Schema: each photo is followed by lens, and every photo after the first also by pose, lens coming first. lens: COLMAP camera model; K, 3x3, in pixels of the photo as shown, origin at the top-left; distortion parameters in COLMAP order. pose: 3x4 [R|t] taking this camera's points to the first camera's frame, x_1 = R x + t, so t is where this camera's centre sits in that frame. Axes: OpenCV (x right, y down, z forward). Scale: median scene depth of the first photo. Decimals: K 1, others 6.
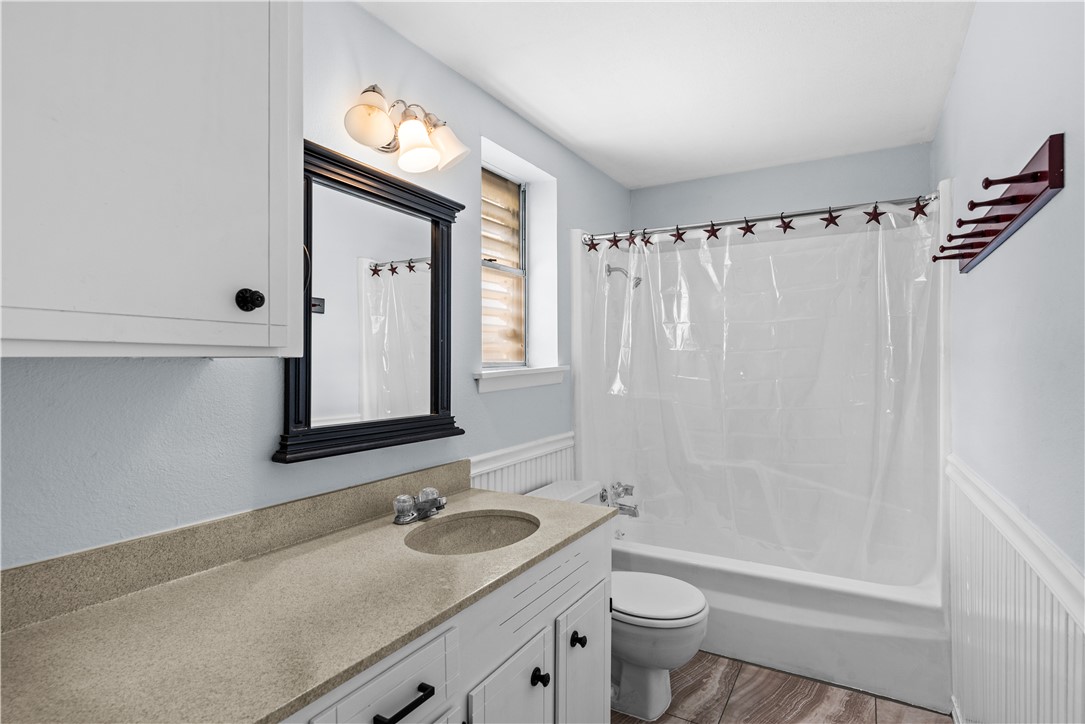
lens RADIAL K [[560.6, 0, 546.4], [0, 560.6, 369.4], [0, 0, 1]] dist [0.000218, -0.000186]
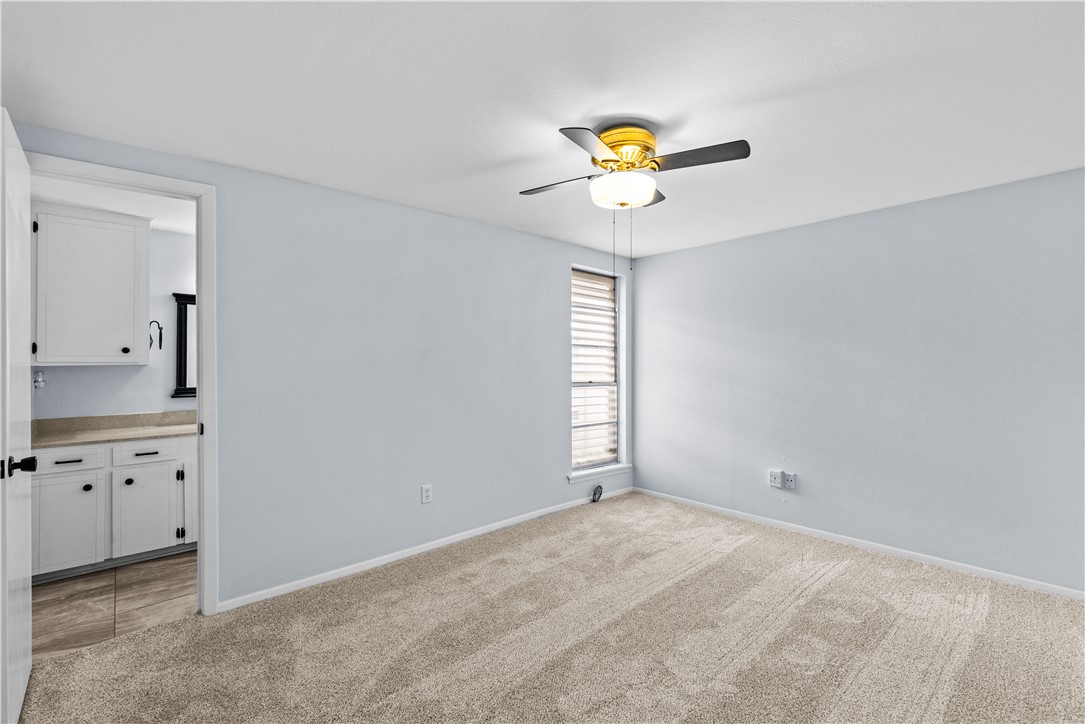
lens RADIAL K [[484.4, 0, 536.7], [0, 484.4, 362.0], [0, 0, 1]] dist [0.000787, 0.000056]
pose [[0.949161, 0.003421, -0.314773, 1.565406], [-0.006141, 0.999952, -0.007649, -0.017068], [0.314732, 0.009193, 0.949136, -0.628410]]
